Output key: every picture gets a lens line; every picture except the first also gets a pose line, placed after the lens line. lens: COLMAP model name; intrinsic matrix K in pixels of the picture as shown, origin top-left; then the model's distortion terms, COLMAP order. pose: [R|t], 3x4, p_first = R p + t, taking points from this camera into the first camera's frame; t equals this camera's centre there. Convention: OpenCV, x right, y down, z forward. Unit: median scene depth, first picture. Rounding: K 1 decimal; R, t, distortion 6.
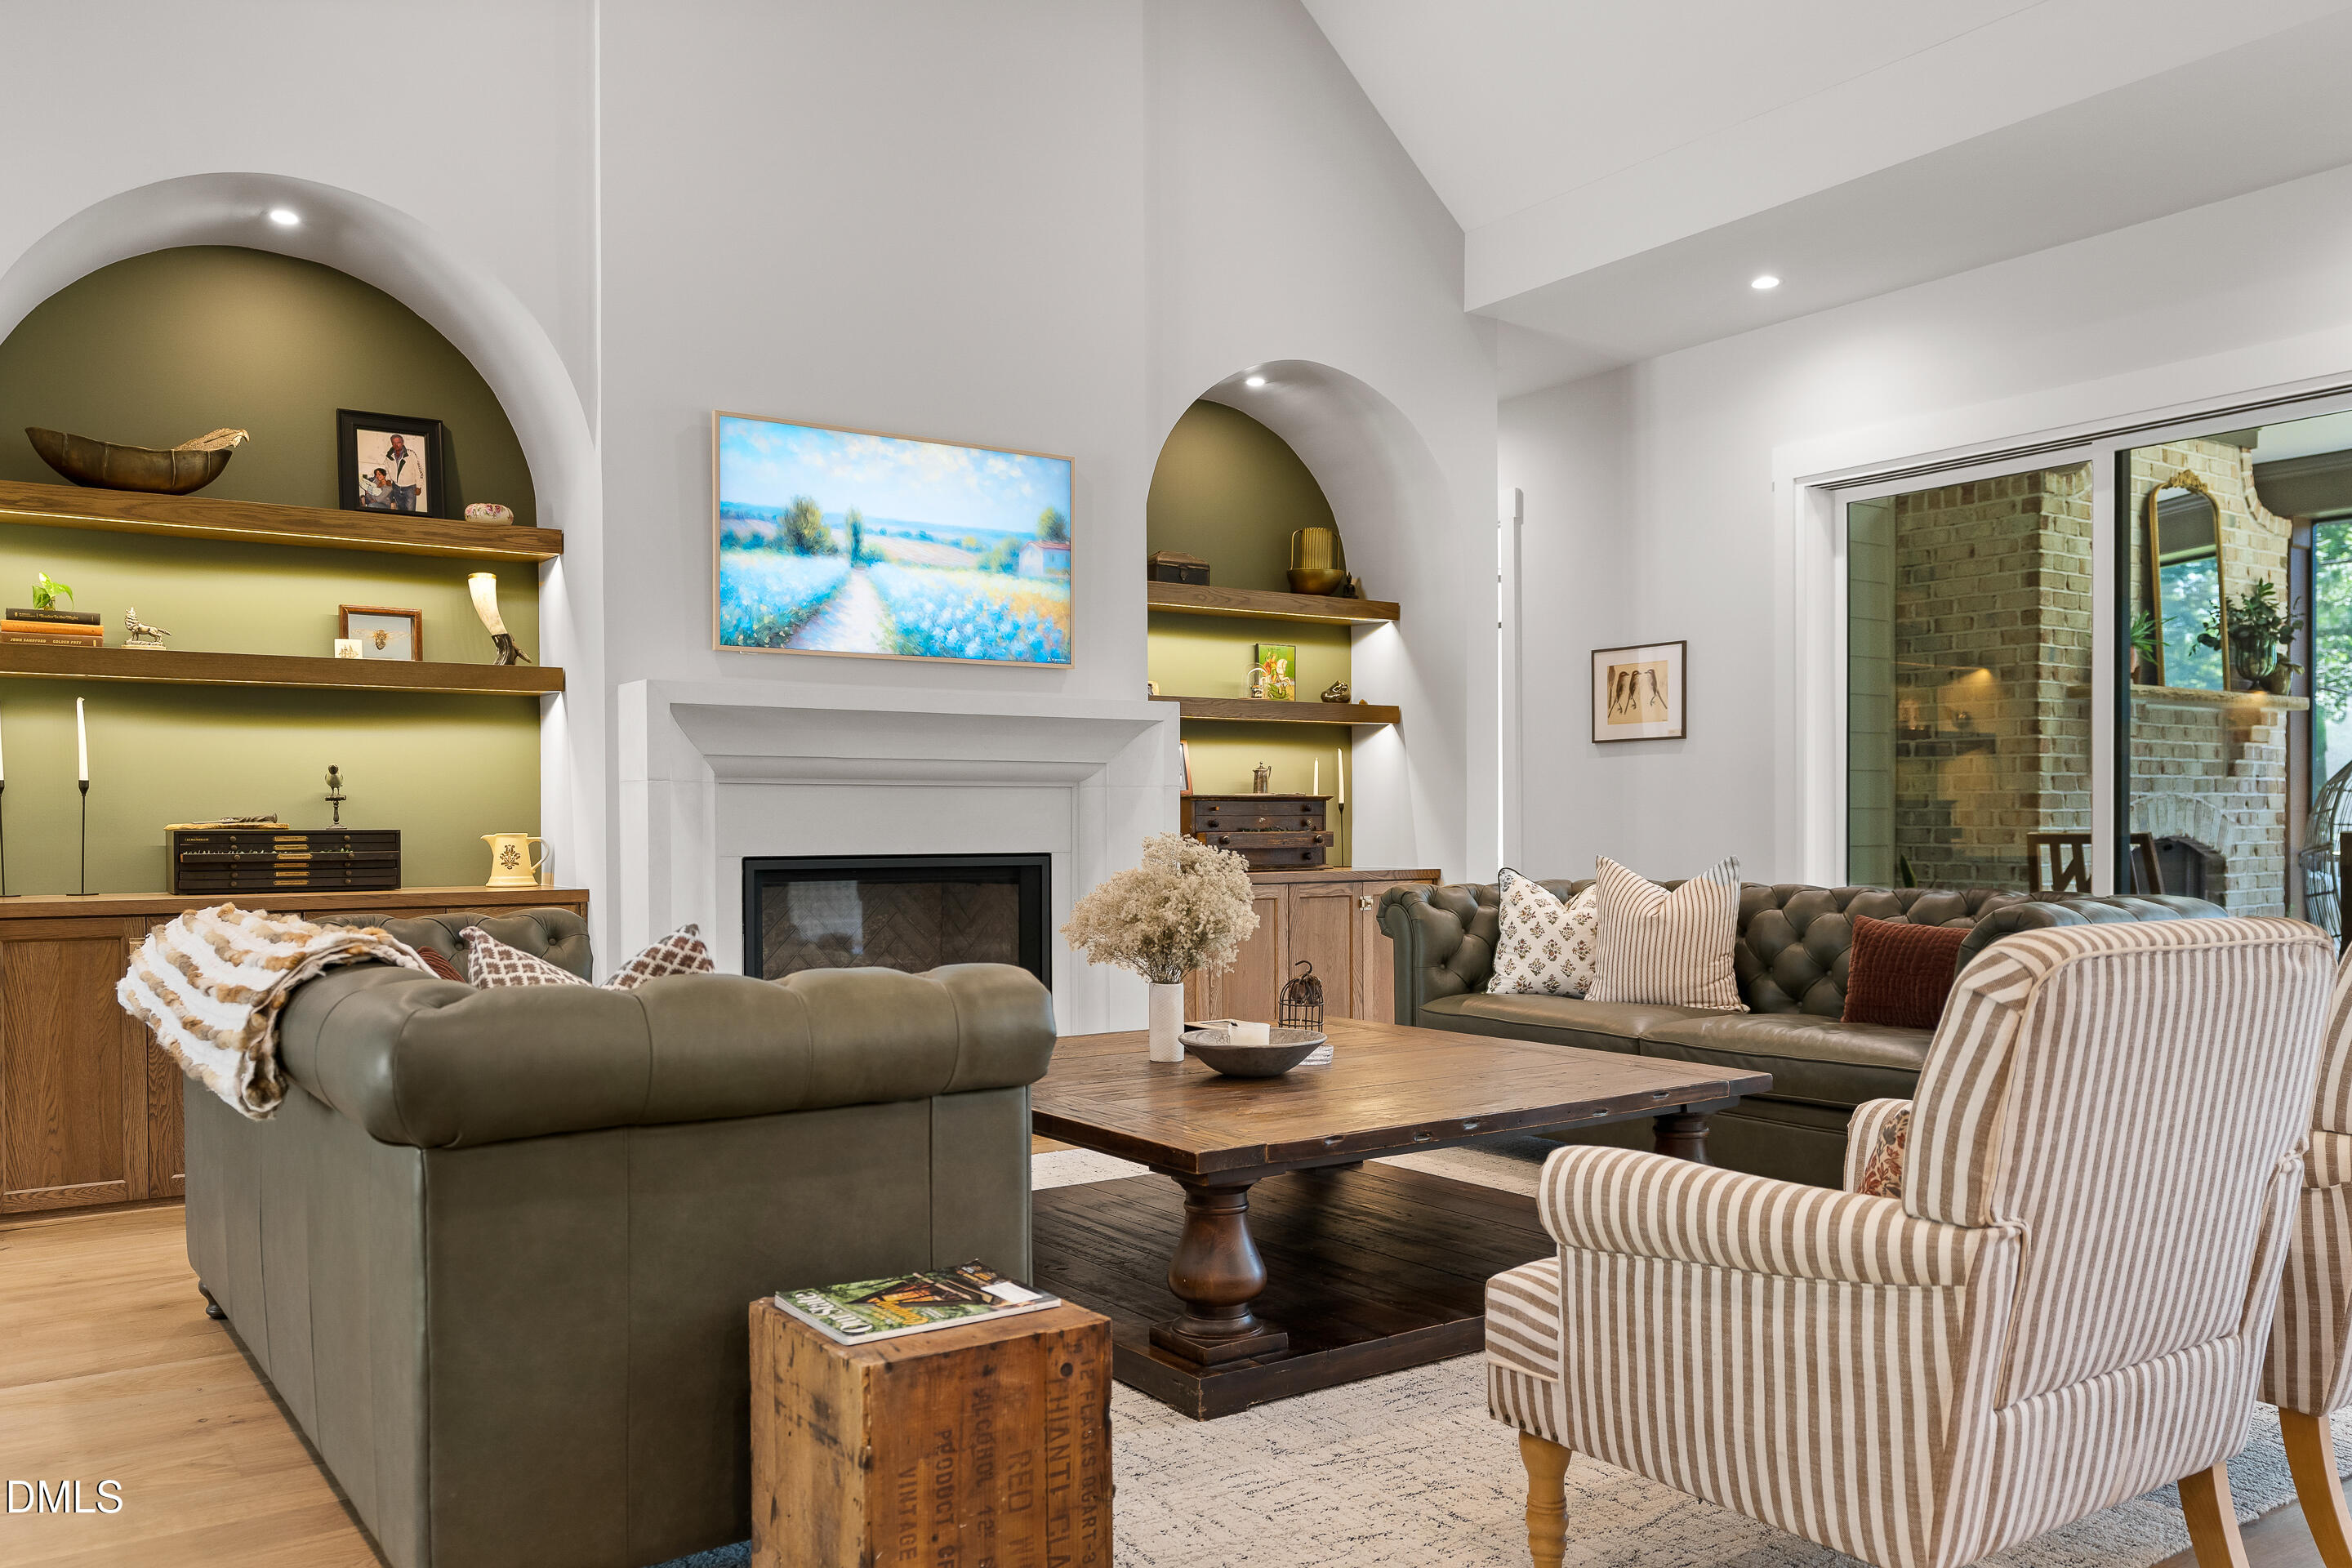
lens RADIAL K [[1802.6, 0, 1188.3], [0, 1802.6, 862.6], [0, 0, 1]] dist [0.002511, -0.000129]
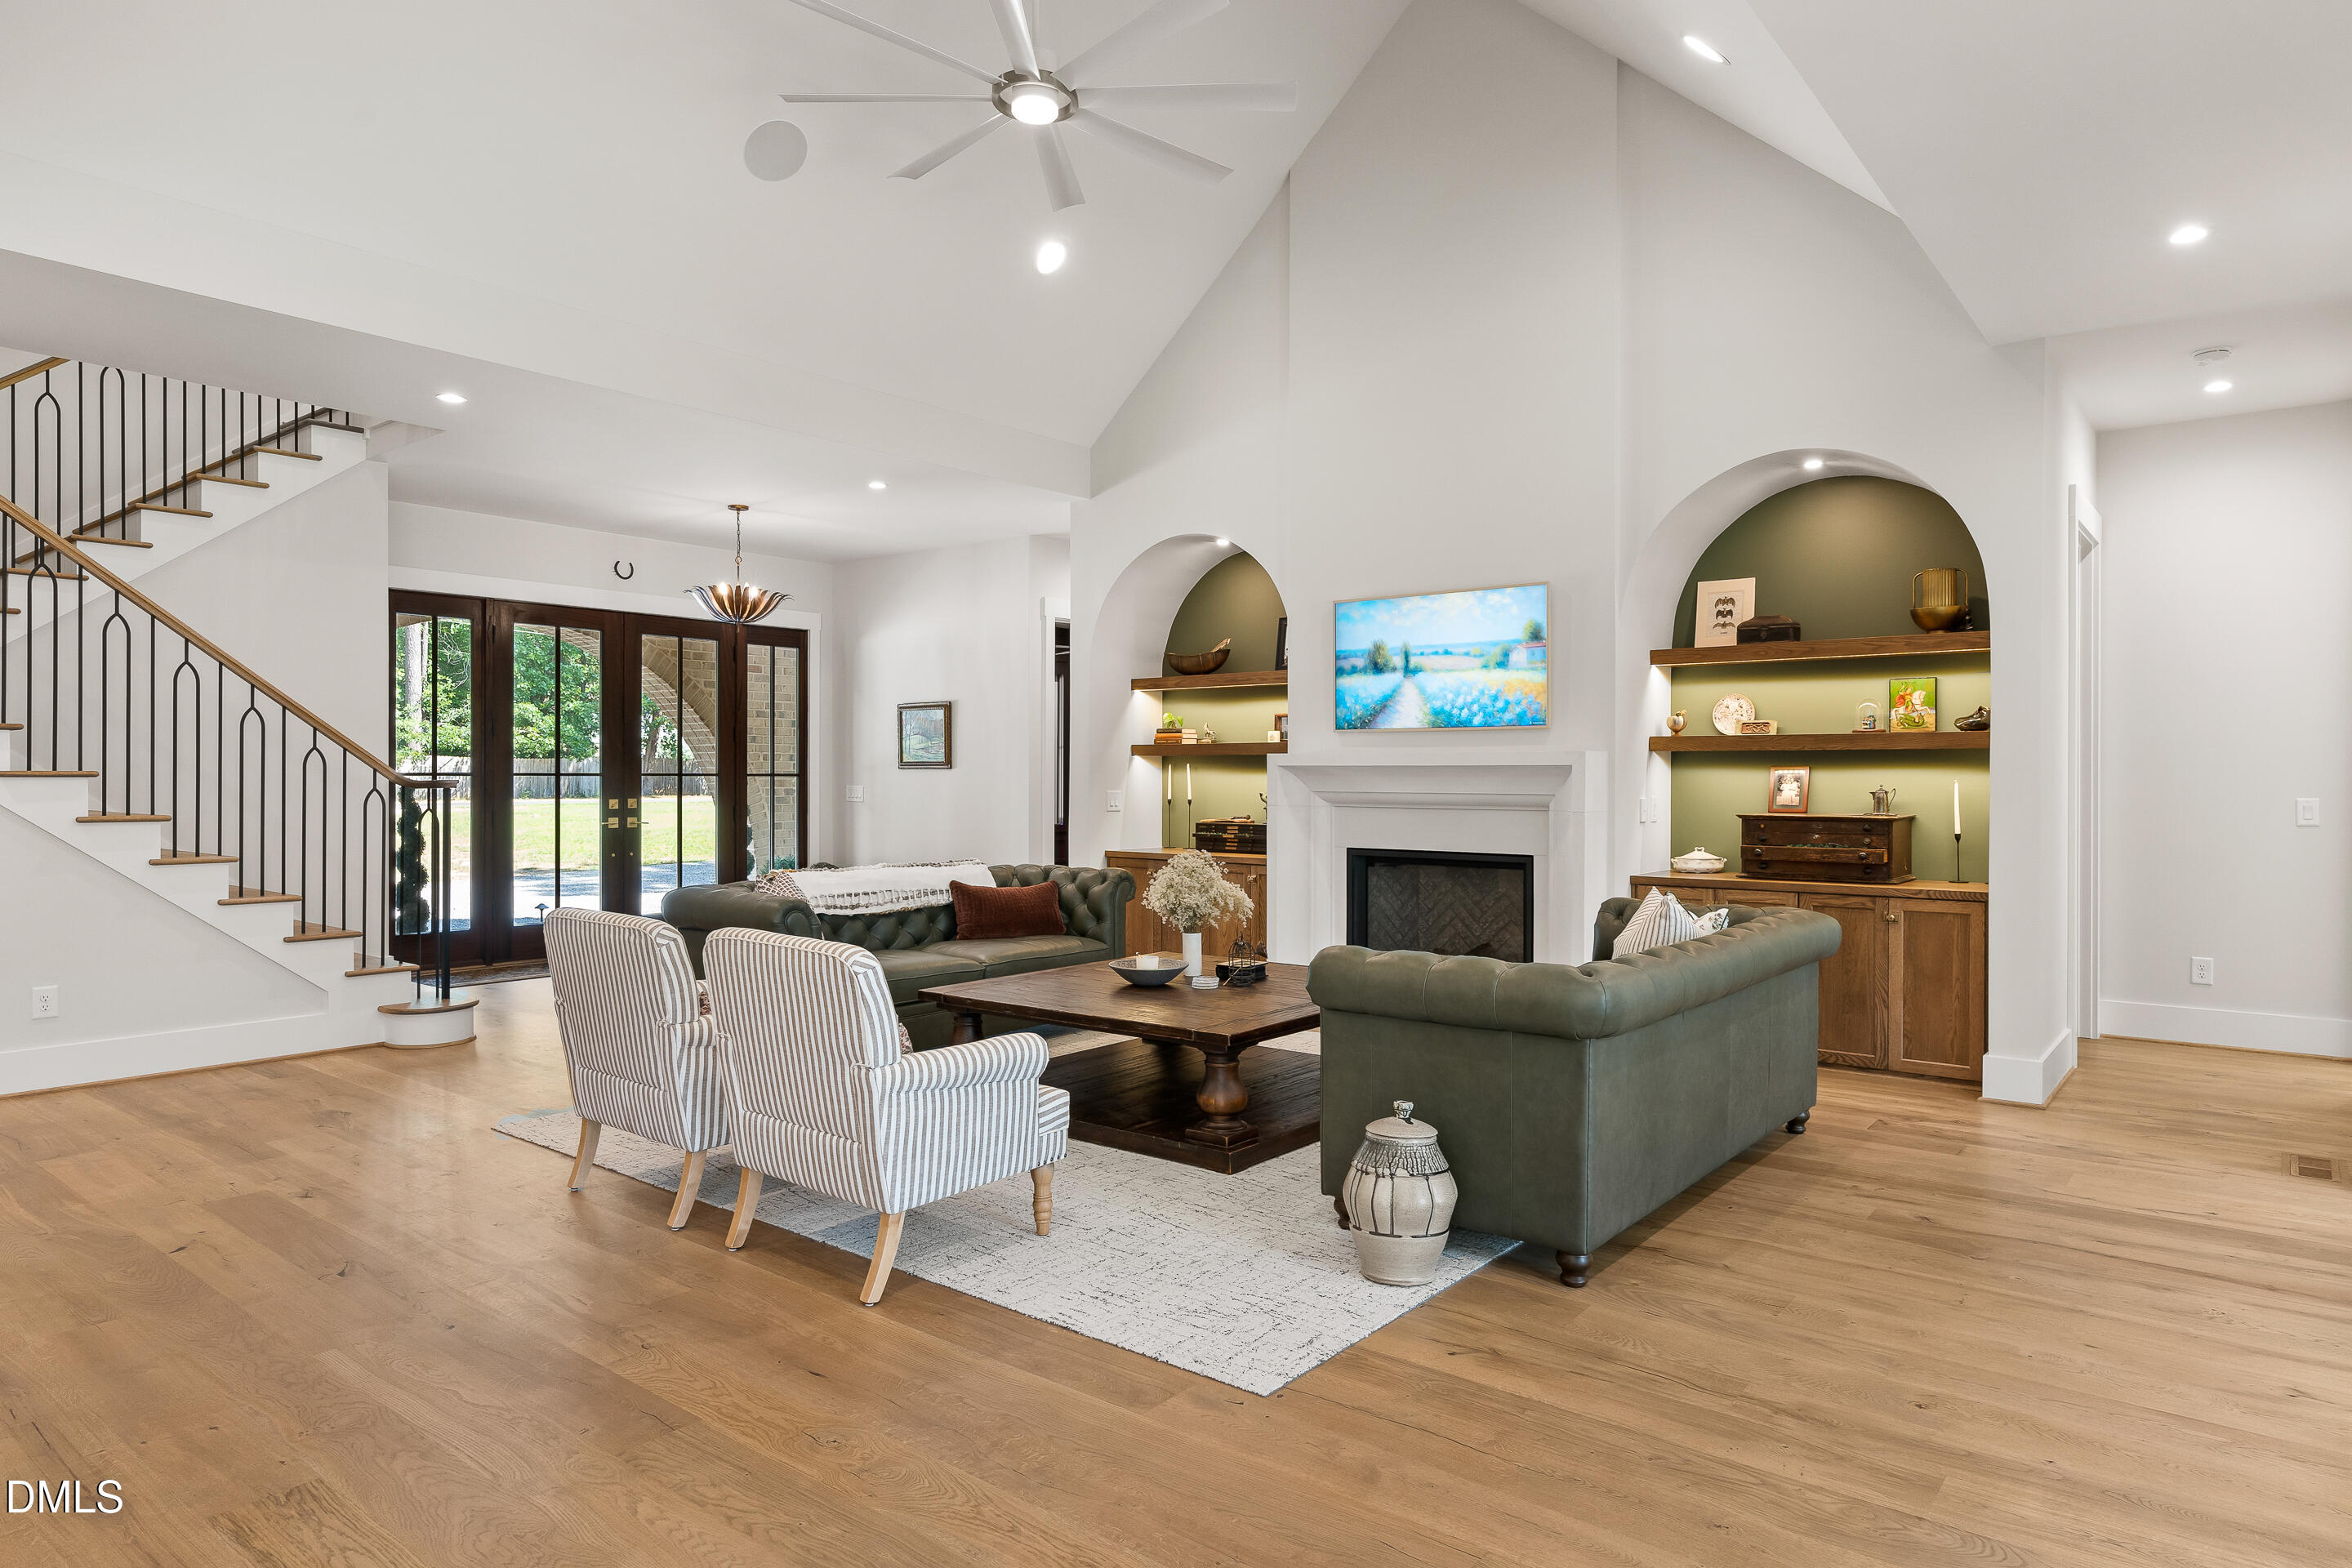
lens RADIAL K [[1362.4, 0, 1178.1], [0, 1362.4, 778.5], [0, 0, 1]] dist [-0.000527, -0.000025]
pose [[0.293850, 0.006847, -0.955827, 0.933915], [-0.023453, 0.999725, -0.000048, -0.063595], [0.955564, 0.022431, 0.293930, 0.420144]]
